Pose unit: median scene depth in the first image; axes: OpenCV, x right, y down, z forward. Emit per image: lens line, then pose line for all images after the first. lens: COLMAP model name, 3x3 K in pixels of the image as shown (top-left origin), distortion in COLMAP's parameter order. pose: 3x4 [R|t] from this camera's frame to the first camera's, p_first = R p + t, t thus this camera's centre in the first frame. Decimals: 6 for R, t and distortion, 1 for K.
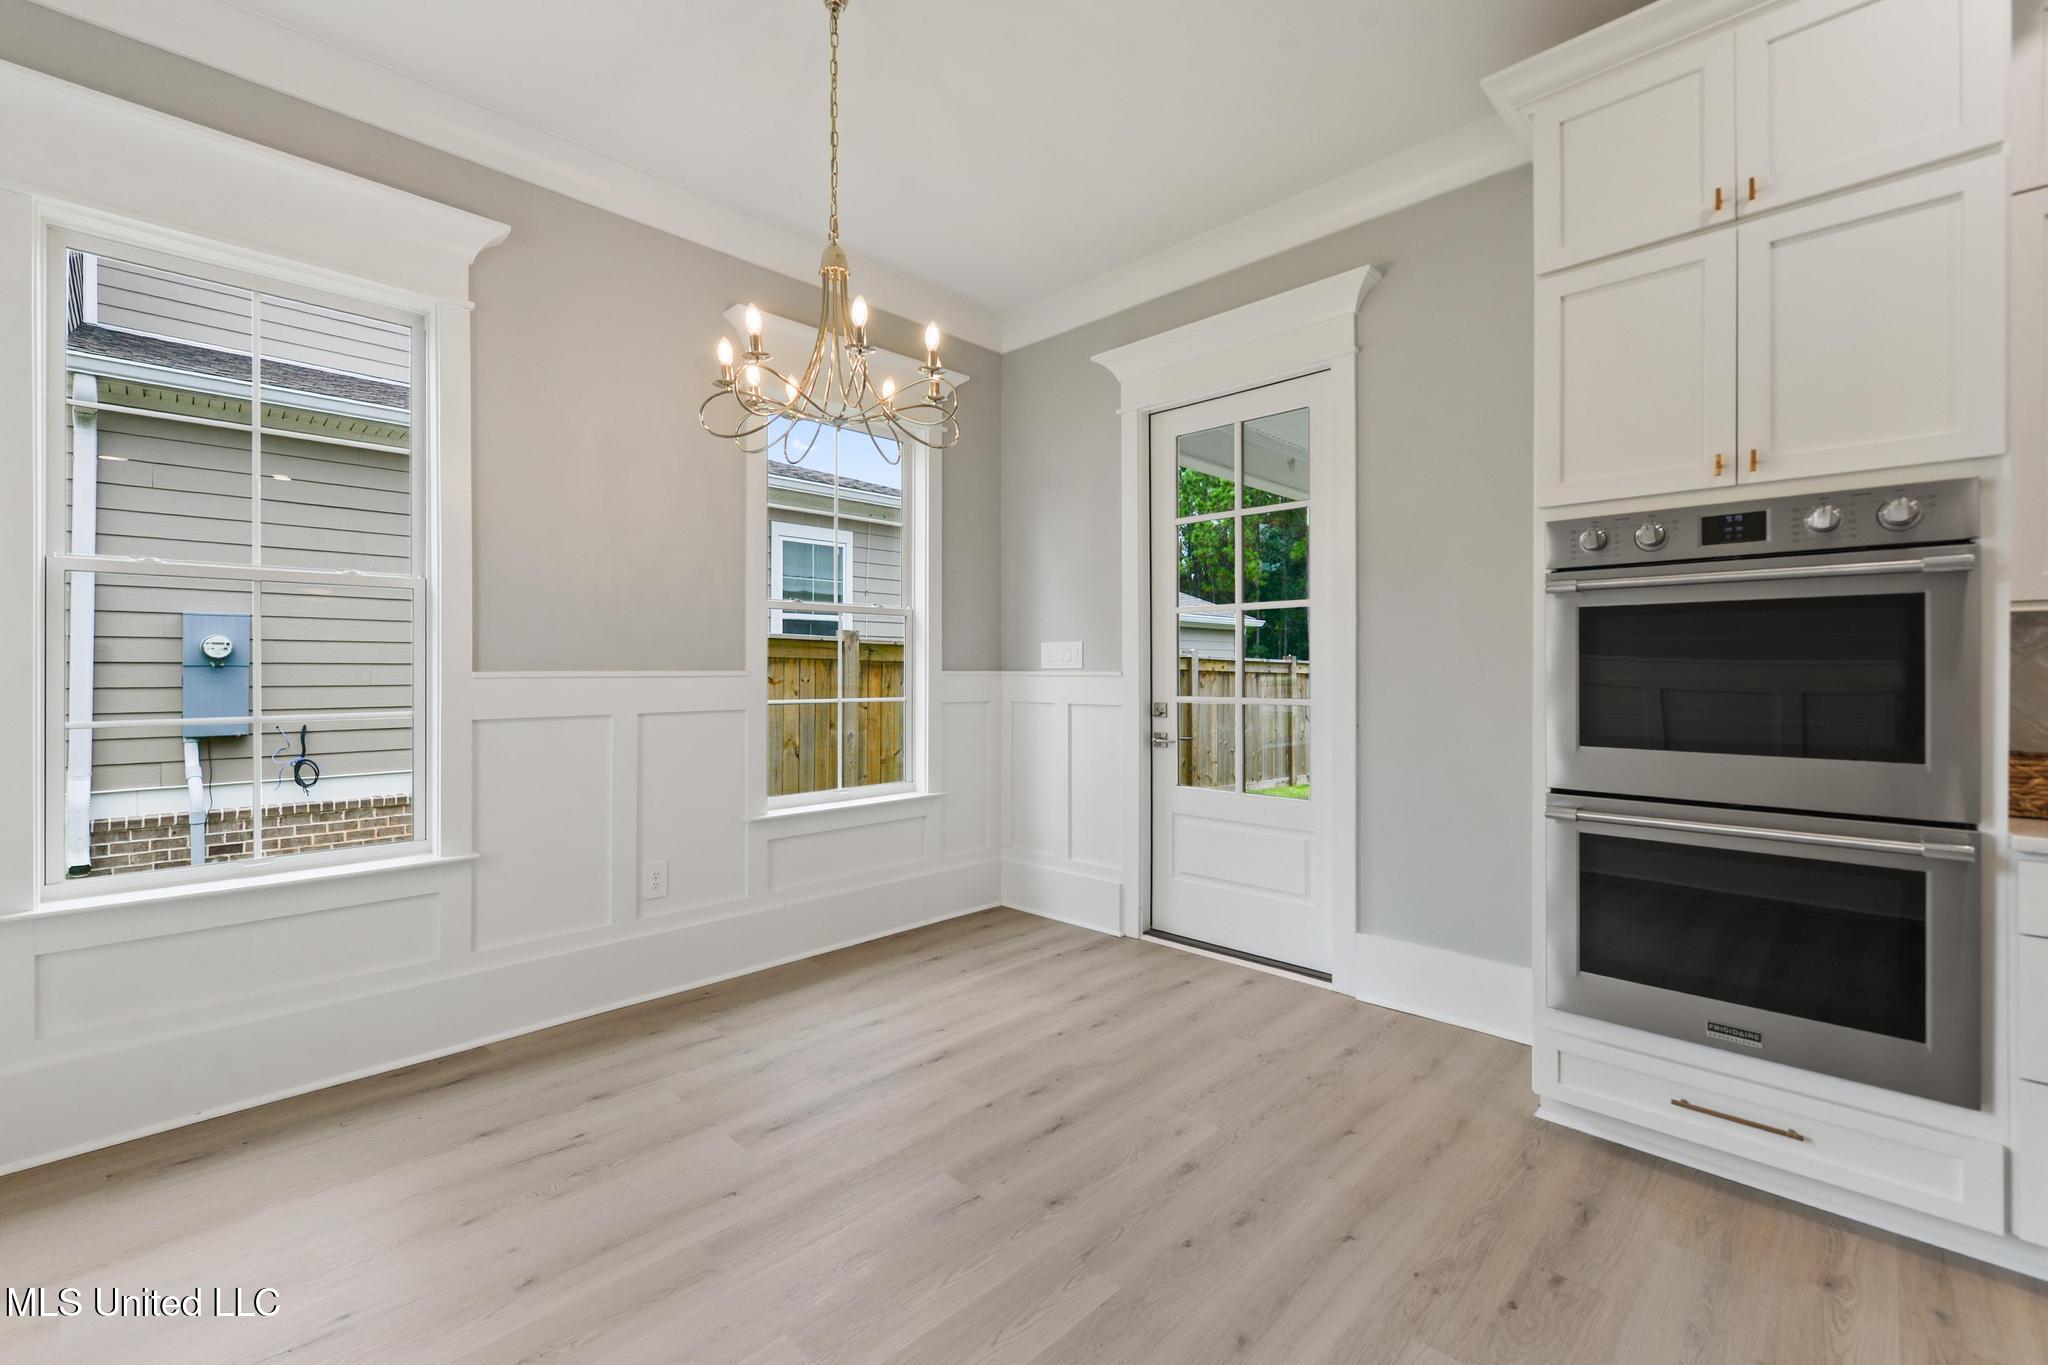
lens RADIAL K [[890.0, 0, 1009.9], [0, 890.0, 668.8], [0, 0, 1]] dist [0.006025, -0.002206]
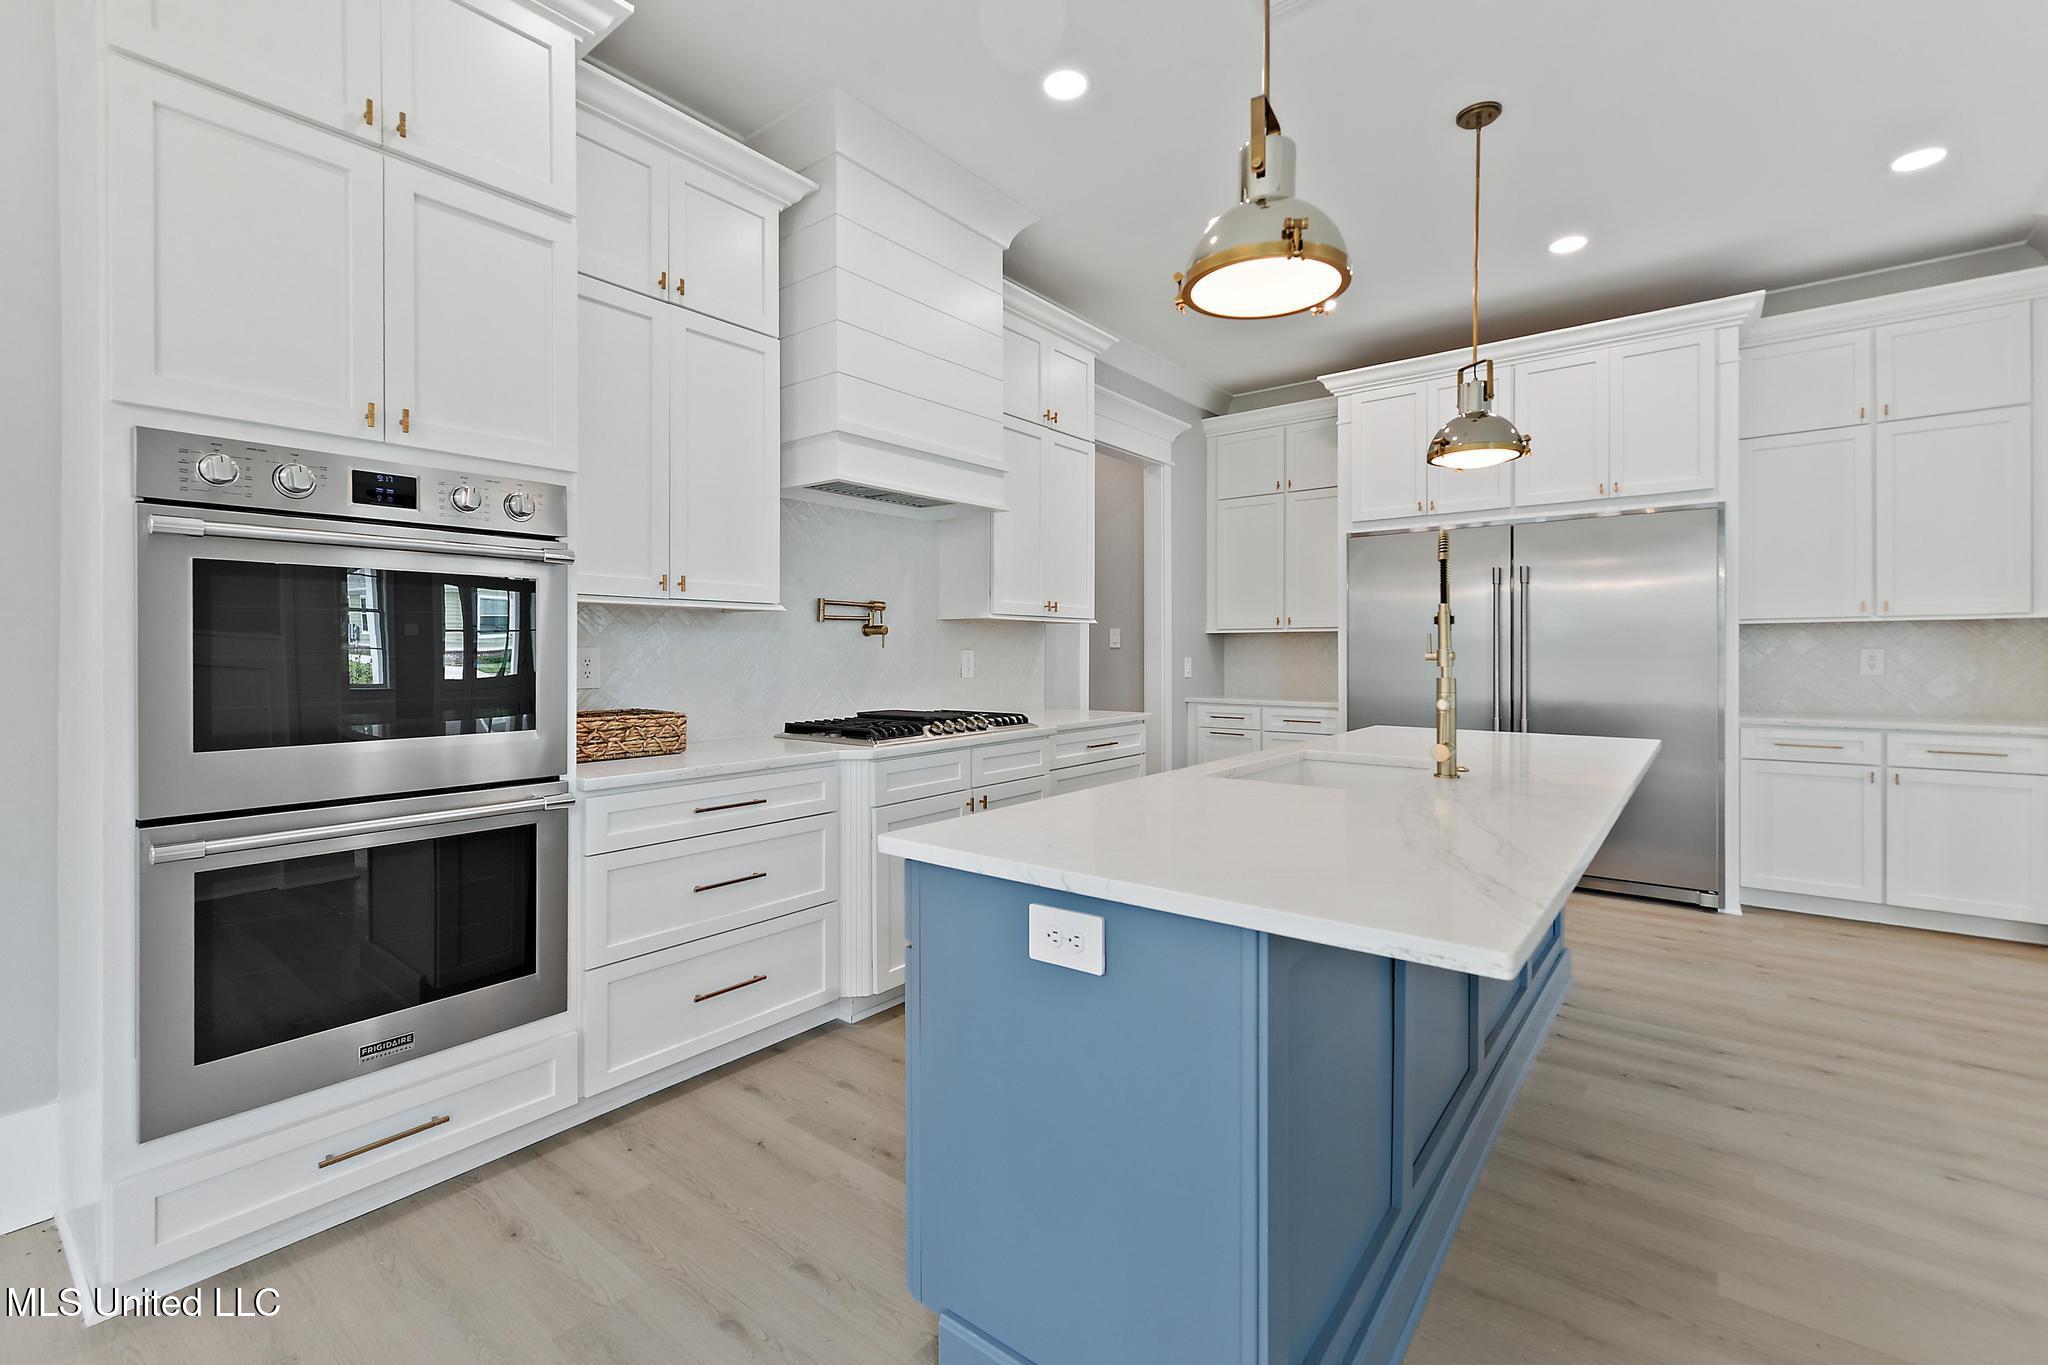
lens RADIAL K [[890.0, 0, 1014.5], [0, 890.0, 655.9], [0, 0, 1]] dist [0.006025, -0.002206]
pose [[-0.103793, -0.010269, 0.994546, -0.135356], [-0.002632, 0.999946, 0.010050, -0.000344], [-0.994595, -0.001575, -0.103814, 0.403232]]
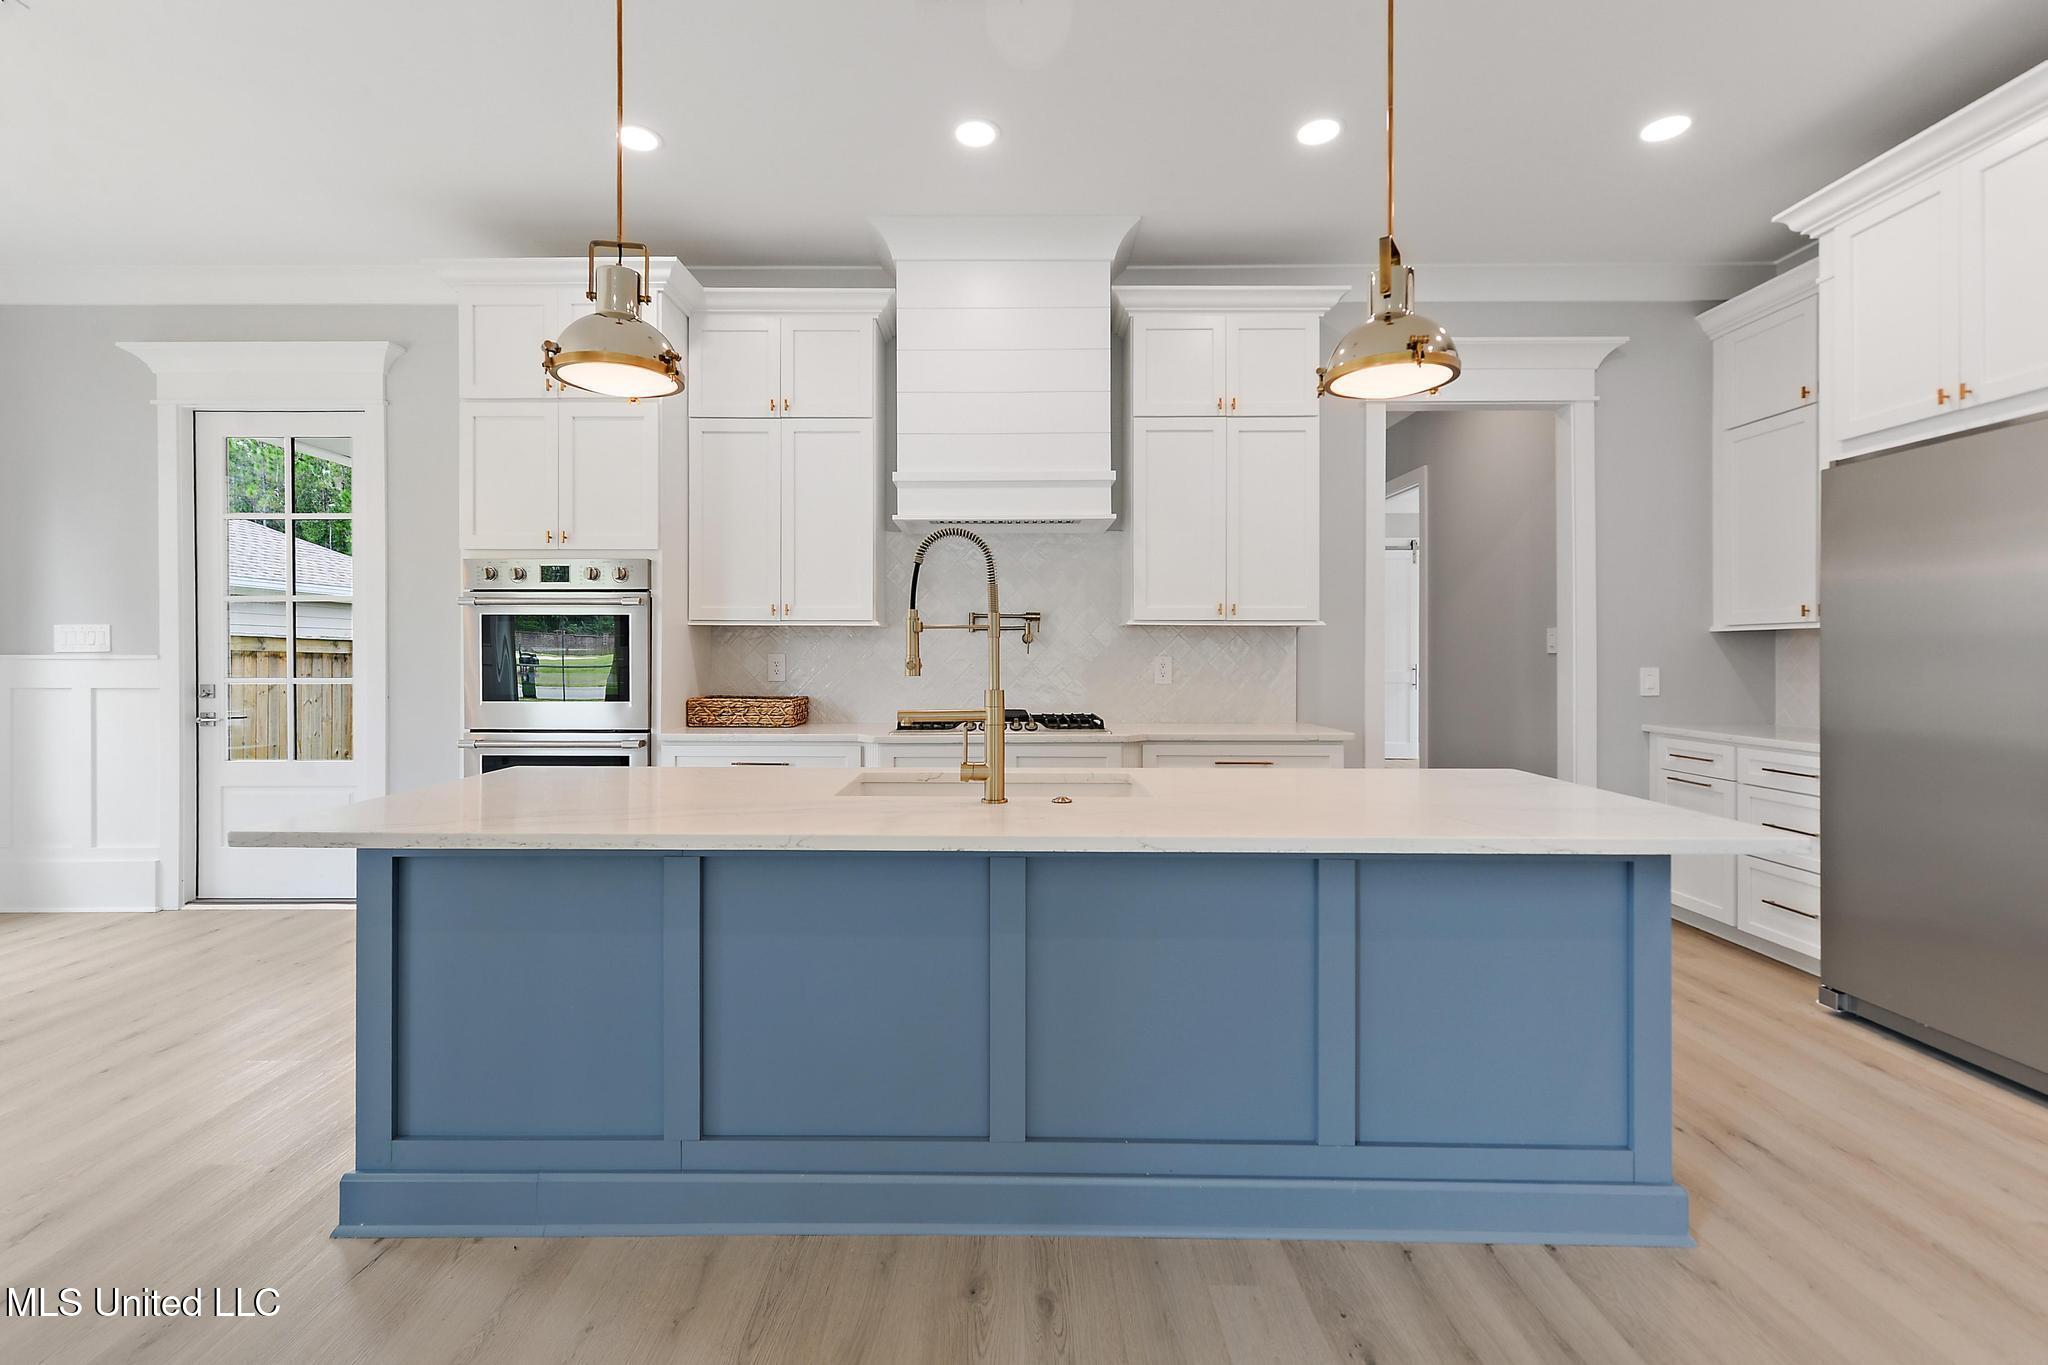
lens RADIAL K [[890.0, 0, 977.1], [0, 890.0, 649.7], [0, 0, 1]] dist [0.006025, -0.002206]
pose [[0.719564, 0.000304, 0.694426, 0.162071], [-0.000393, 1.000000, -0.000030, -0.006560], [-0.694426, -0.000252, 0.719564, -0.740840]]
